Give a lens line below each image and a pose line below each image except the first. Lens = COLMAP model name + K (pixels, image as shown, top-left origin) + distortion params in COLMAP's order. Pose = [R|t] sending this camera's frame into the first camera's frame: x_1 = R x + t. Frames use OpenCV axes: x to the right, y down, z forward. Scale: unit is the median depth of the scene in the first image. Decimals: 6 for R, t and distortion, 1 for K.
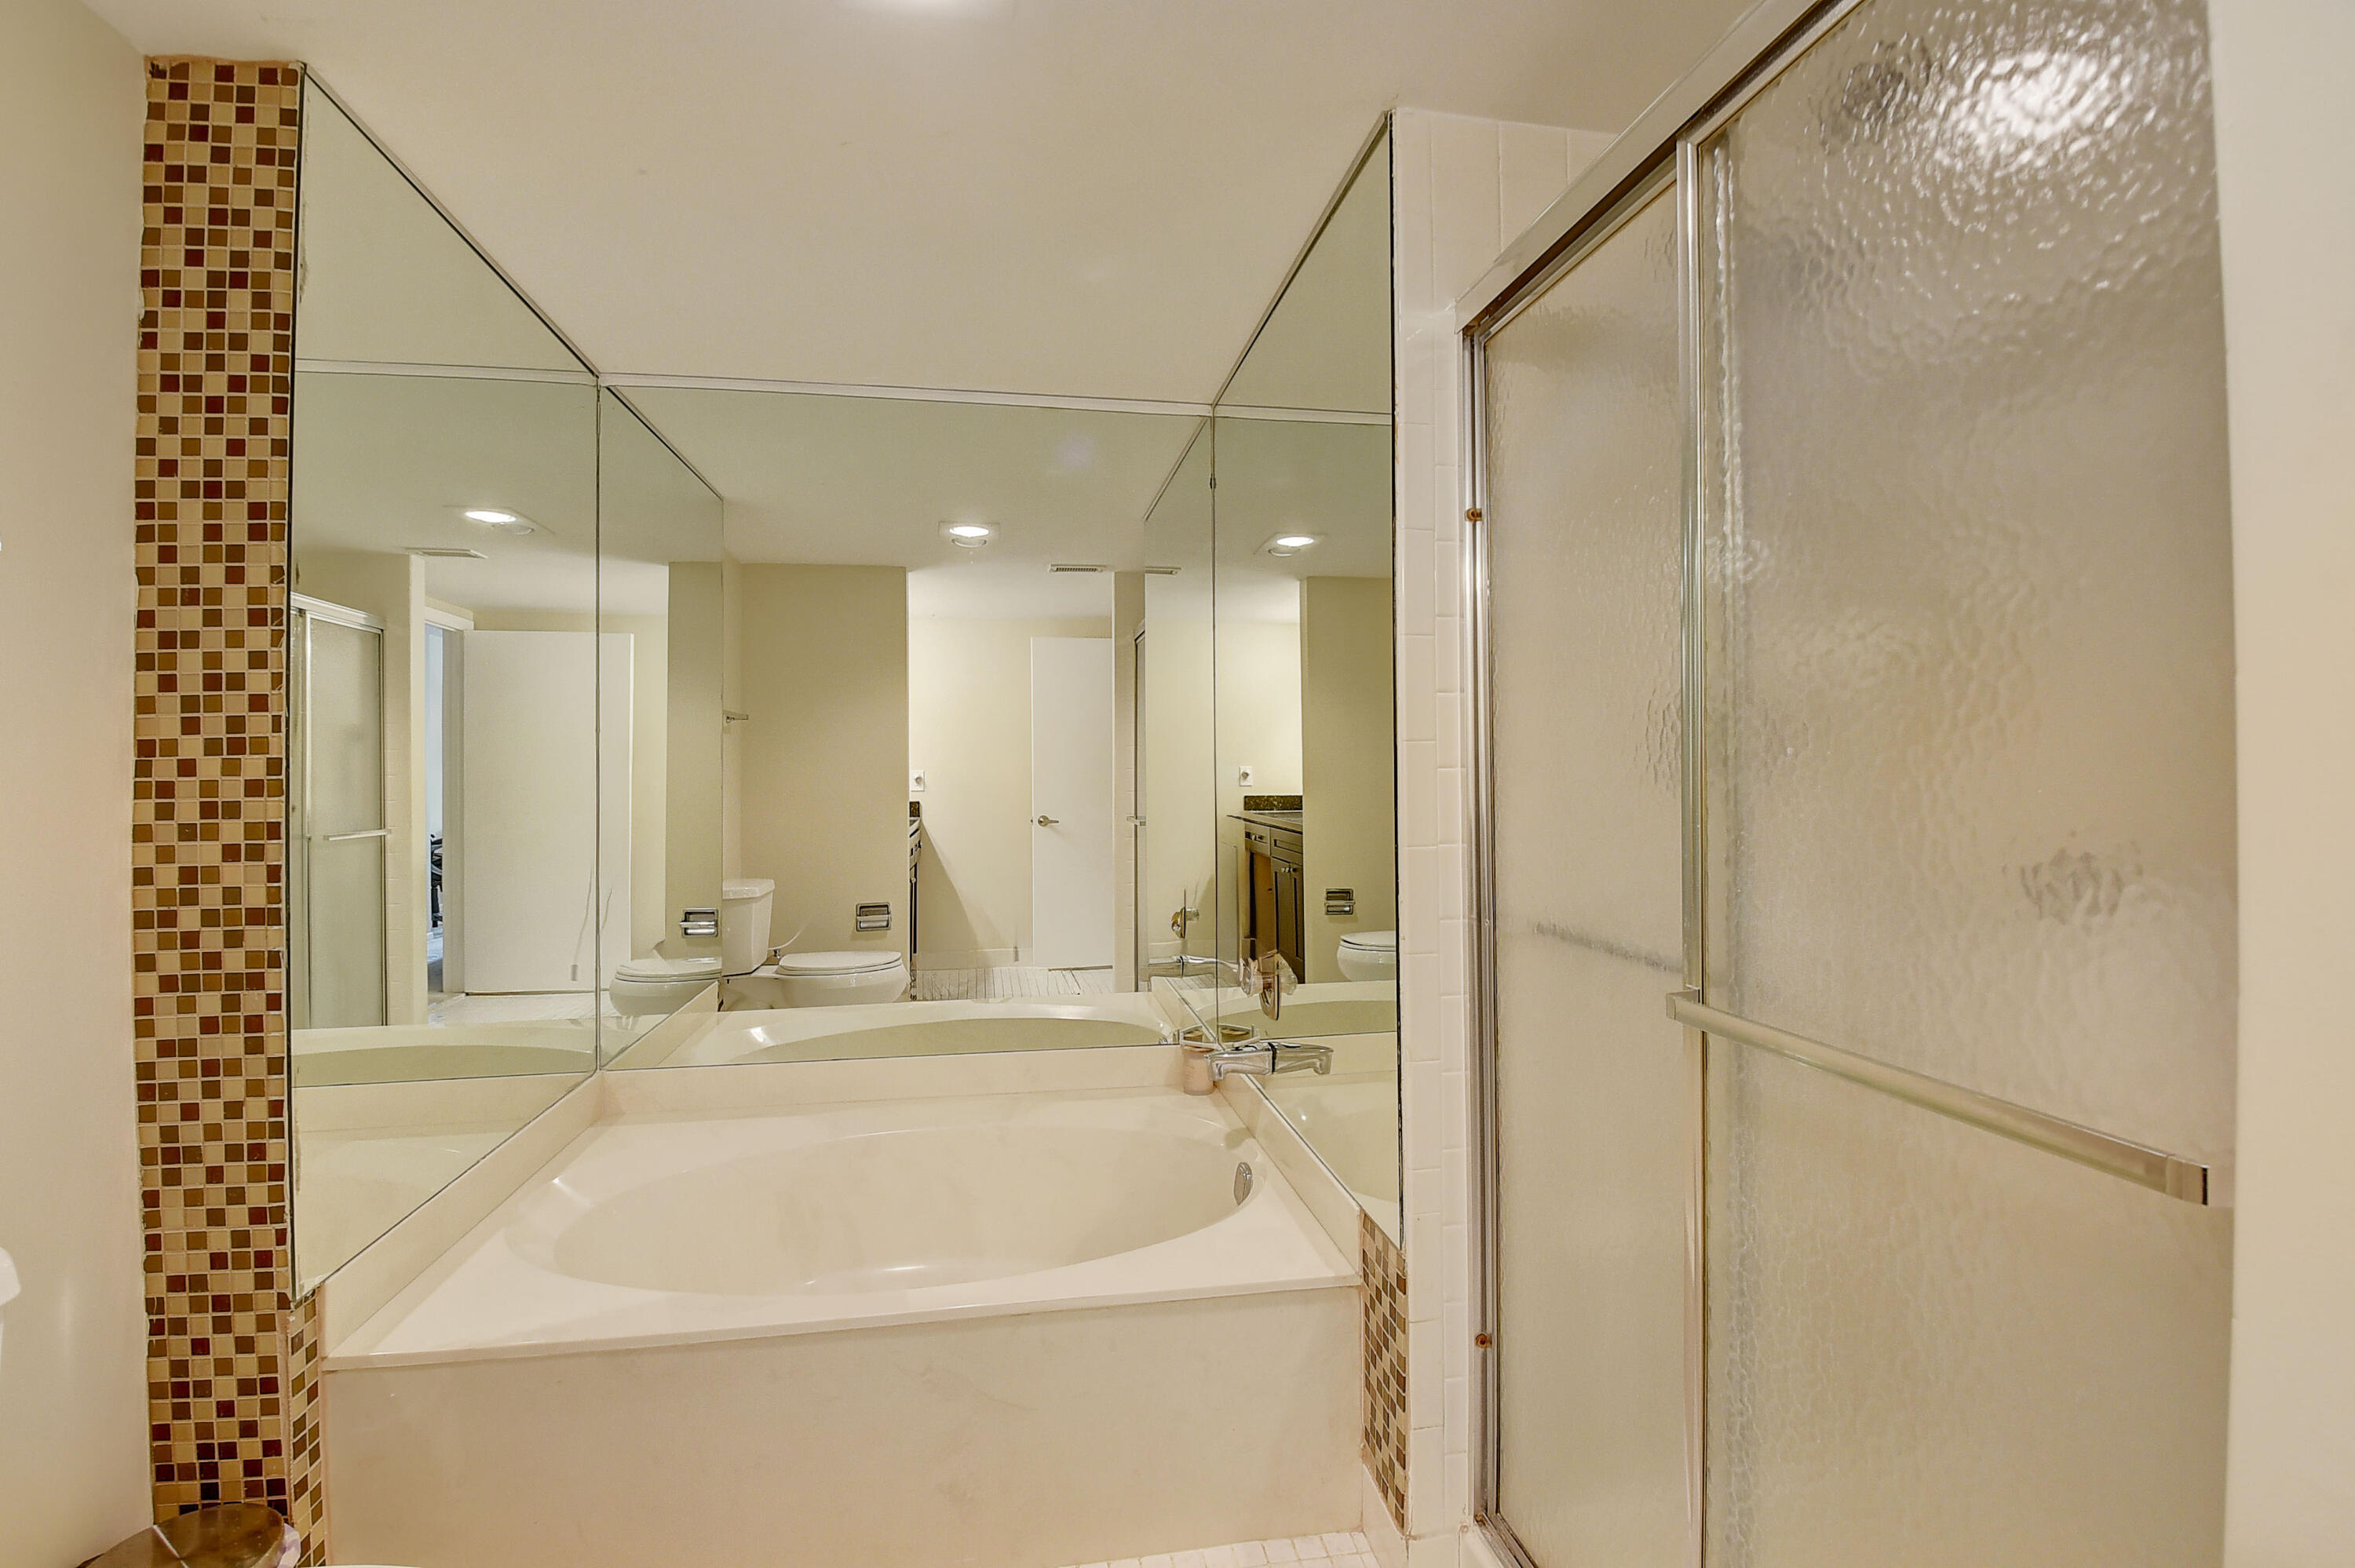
lens RADIAL K [[1060.9, 0, 1174.6], [0, 1060.9, 753.4], [0, 0, 1]] dist [-0.031947, -0.000285]
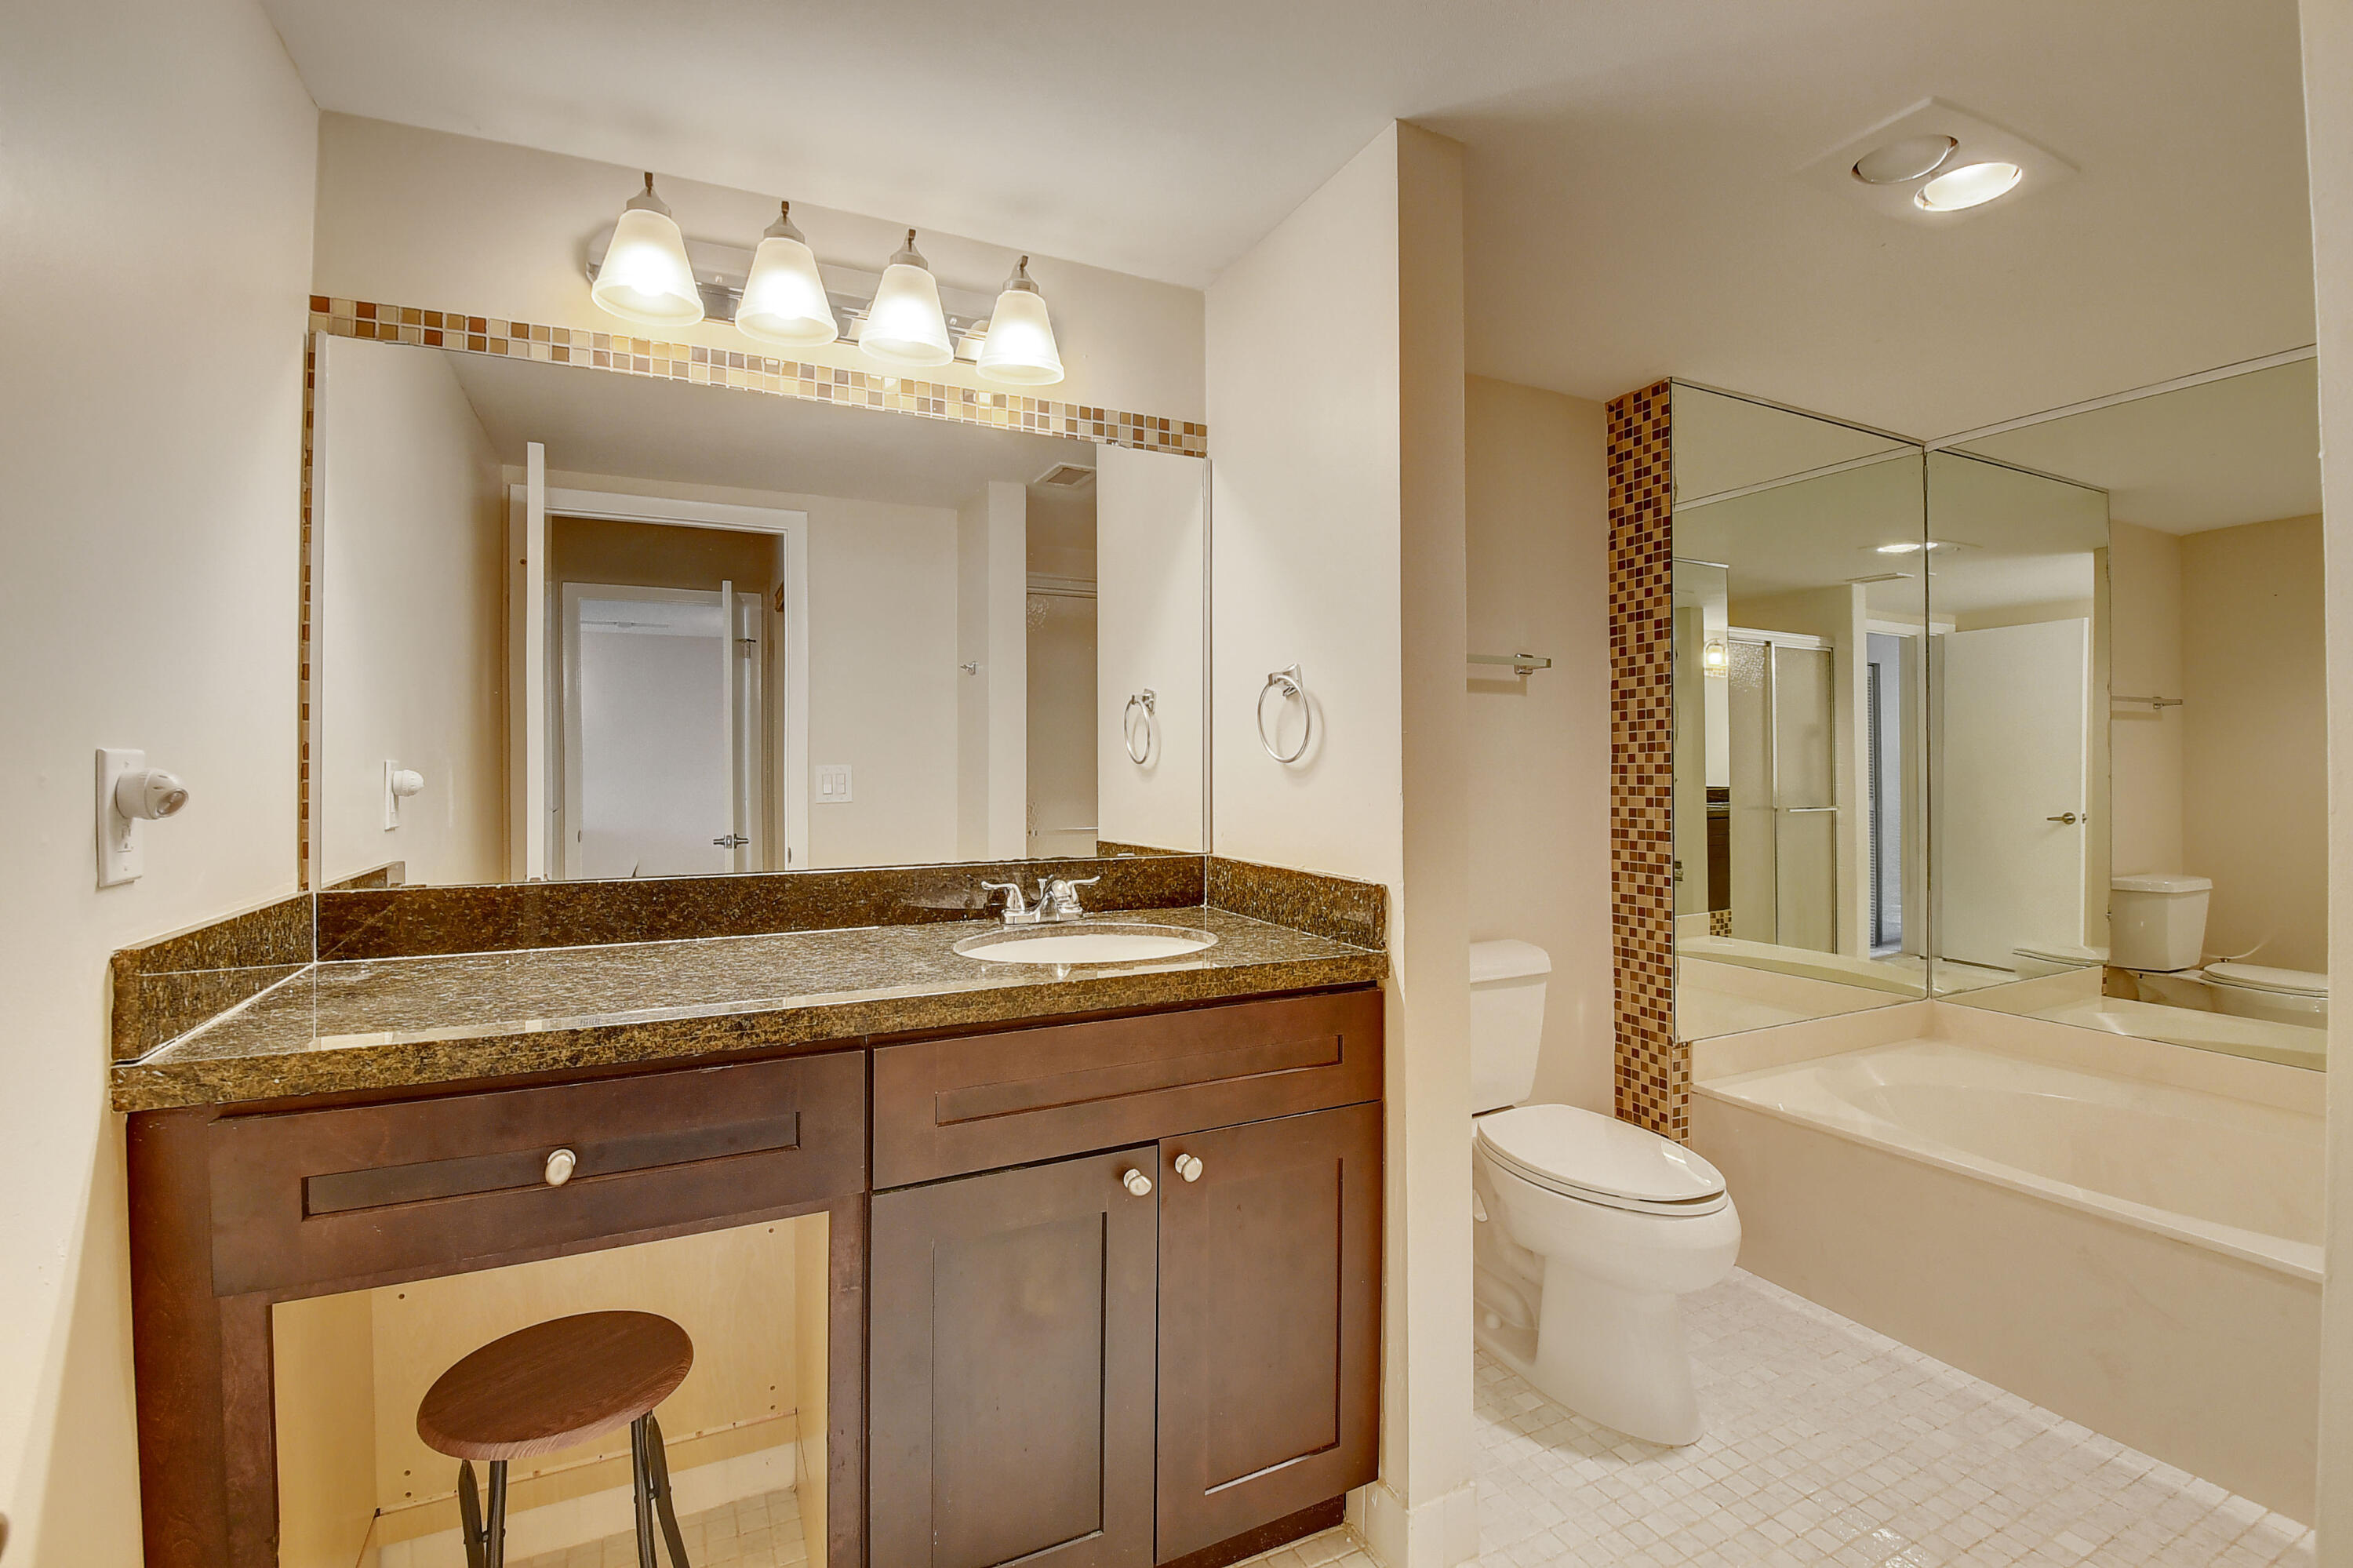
lens RADIAL K [[1045.9, 0, 1169.4], [0, 1045.9, 759.0], [0, 0, 1]] dist [0.000156, -0.000230]
pose [[0.285802, 0.003145, -0.958284, 0.714184], [0.013553, 0.999881, 0.007324, -0.011716], [0.958193, -0.015080, 0.285725, -0.427460]]
